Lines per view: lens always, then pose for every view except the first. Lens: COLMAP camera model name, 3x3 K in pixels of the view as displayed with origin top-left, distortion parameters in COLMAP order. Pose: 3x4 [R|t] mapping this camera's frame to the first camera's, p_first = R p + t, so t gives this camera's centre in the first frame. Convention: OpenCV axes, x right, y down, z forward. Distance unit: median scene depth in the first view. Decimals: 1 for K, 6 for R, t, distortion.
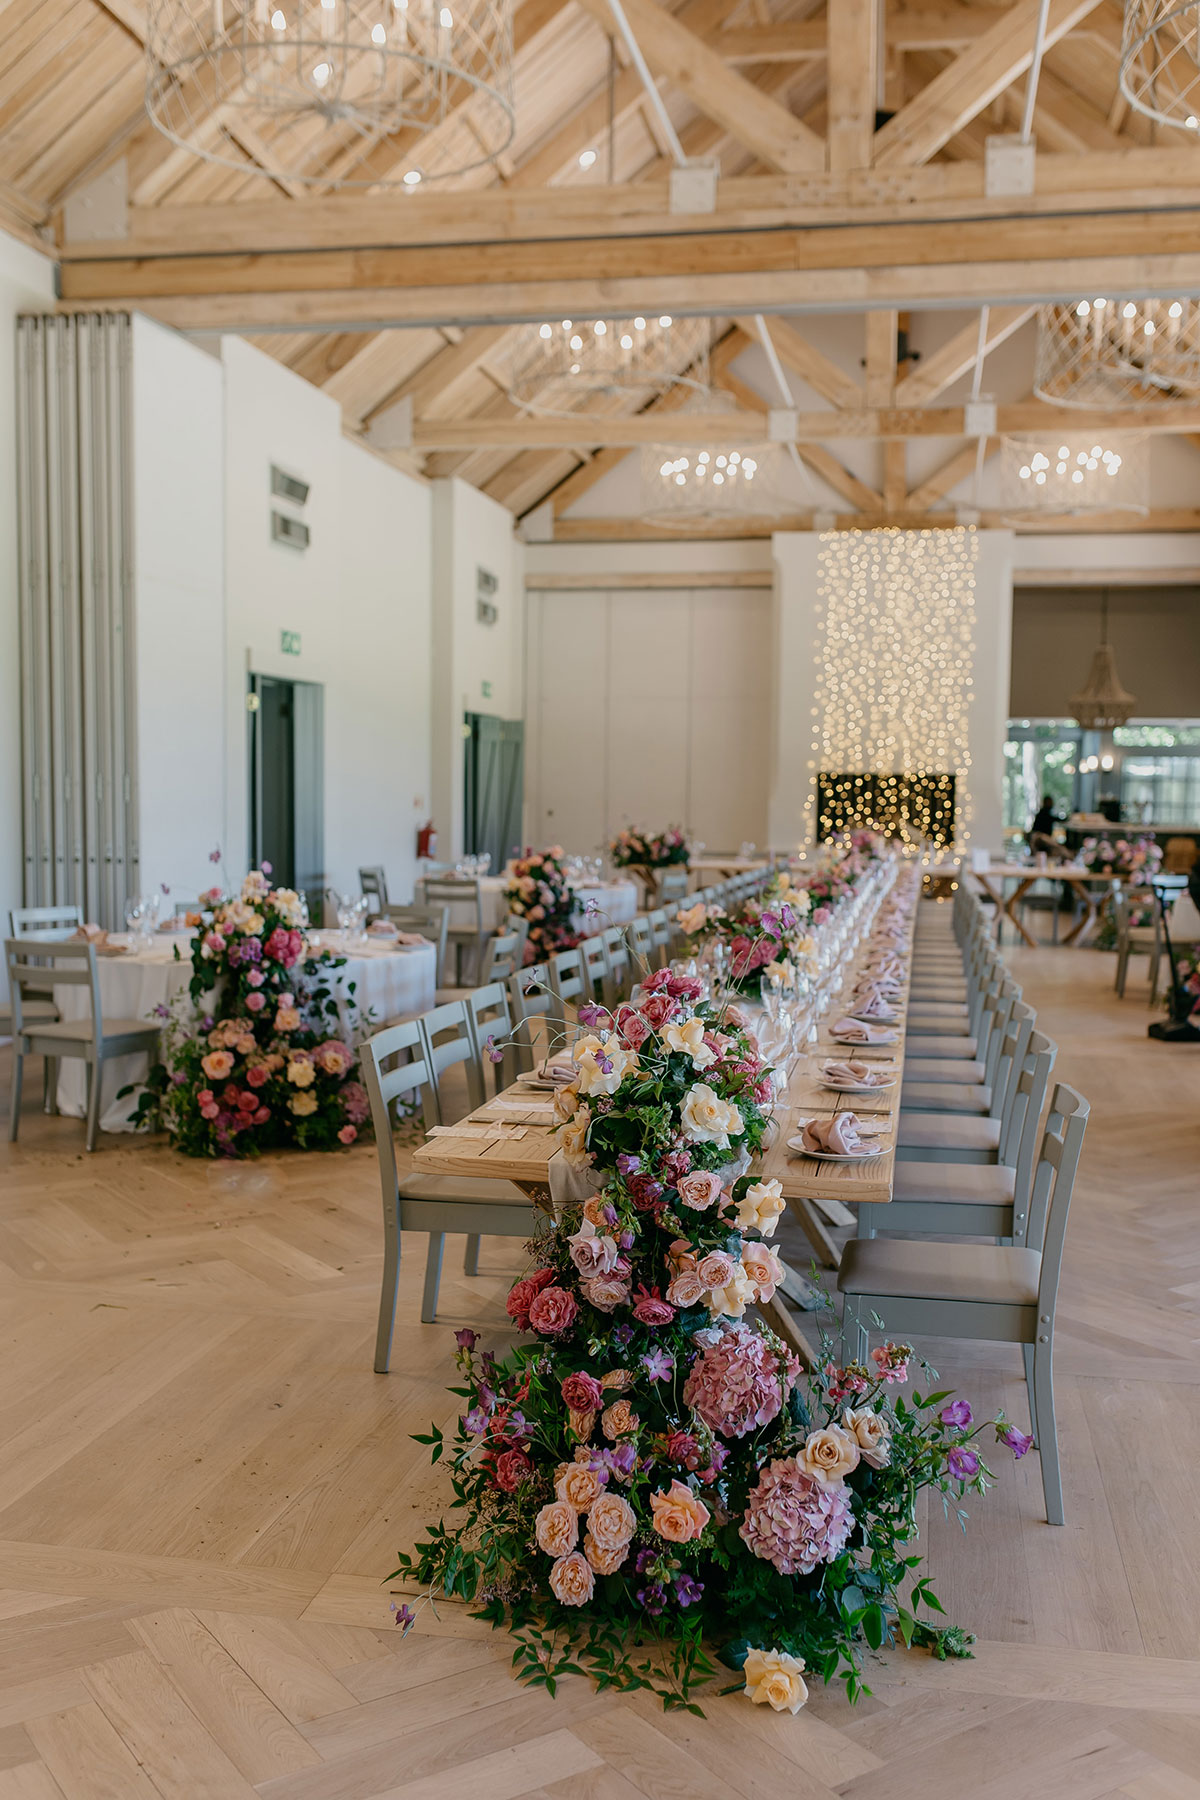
lens RADIAL K [[1770.6, 0, 600.5], [0, 1770.6, 903.8], [0, 0, 1]] dist [-0.000246, 0.000000]
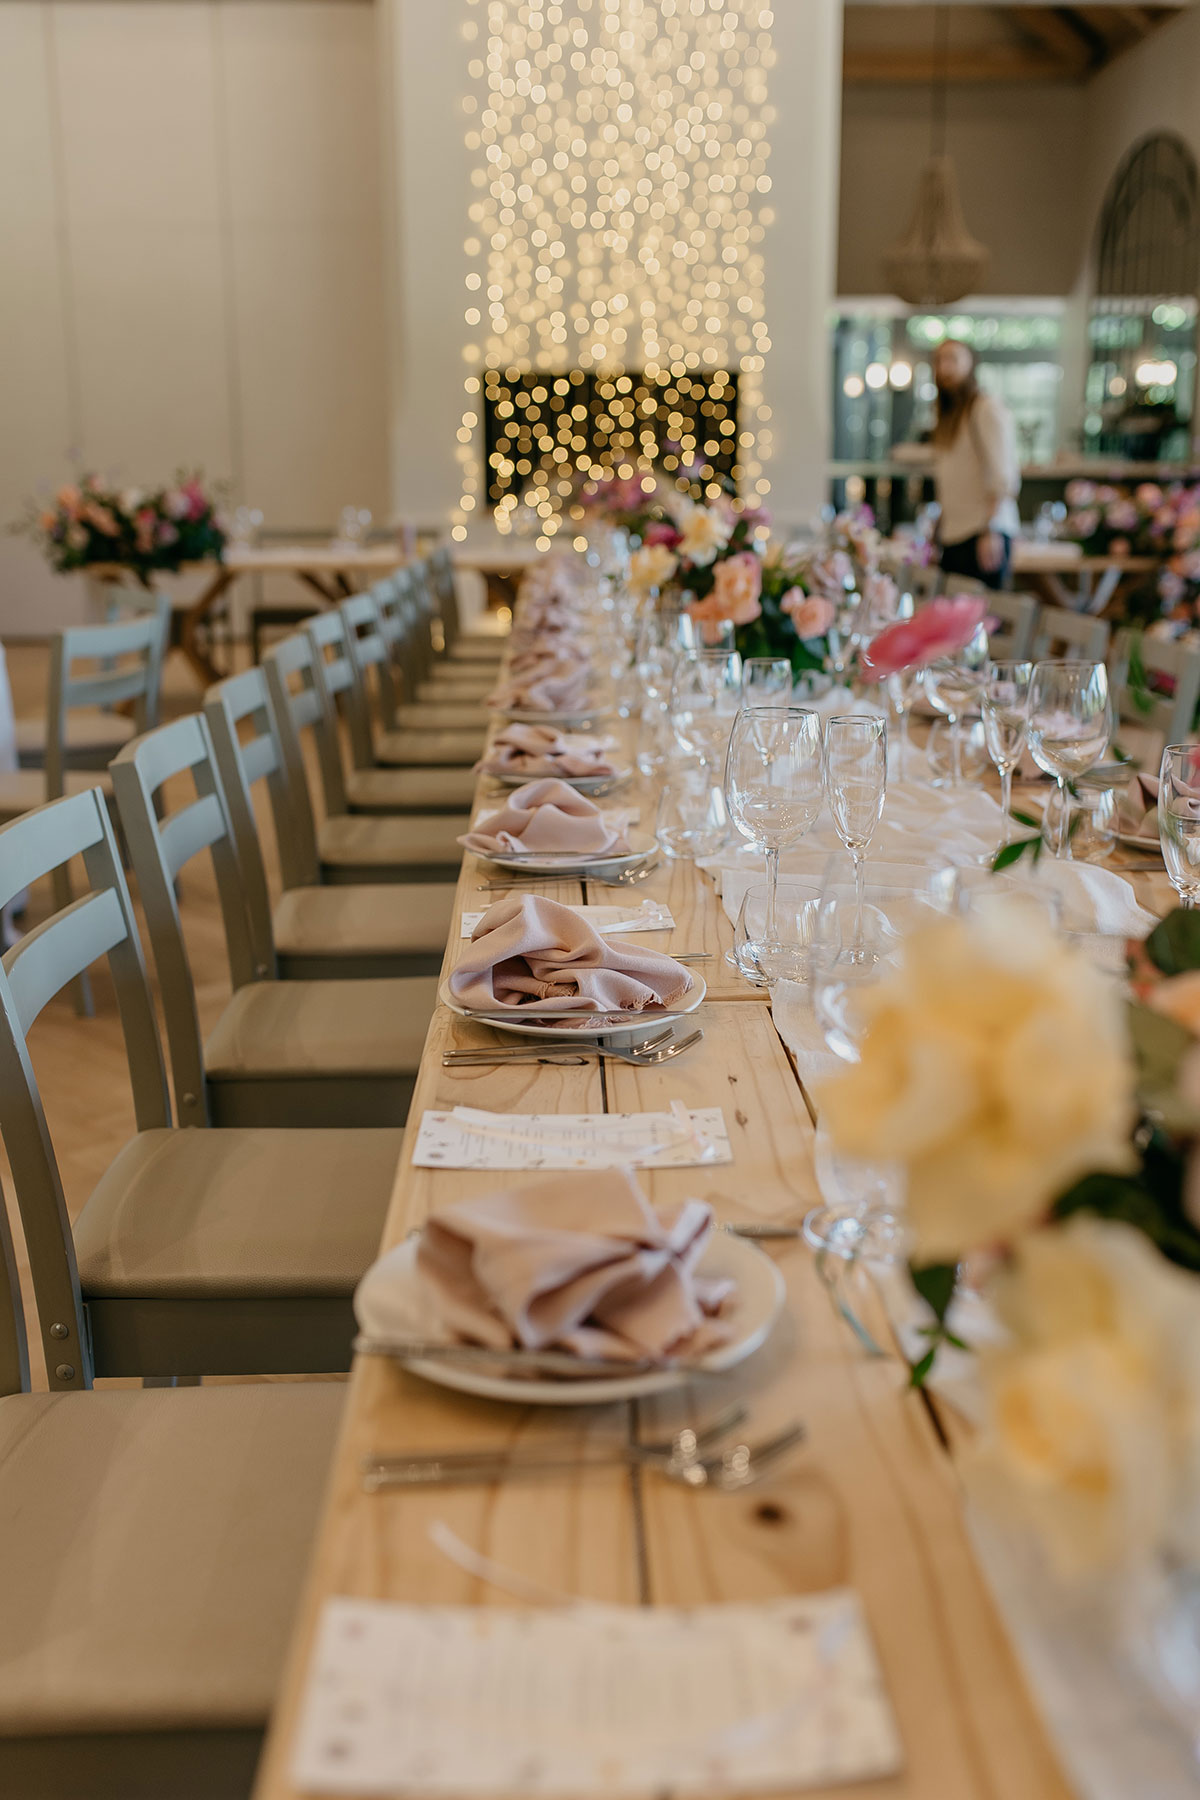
lens RADIAL K [[1770.6, 0, 607.4], [0, 1770.6, 899.0], [0, 0, 1]] dist [-0.000246, 0.000000]
pose [[0.975429, -0.067748, 0.209641, 0.039392], [0.029354, 0.983027, 0.181095, -0.014323], [-0.218352, -0.170491, 0.960862, 0.469903]]
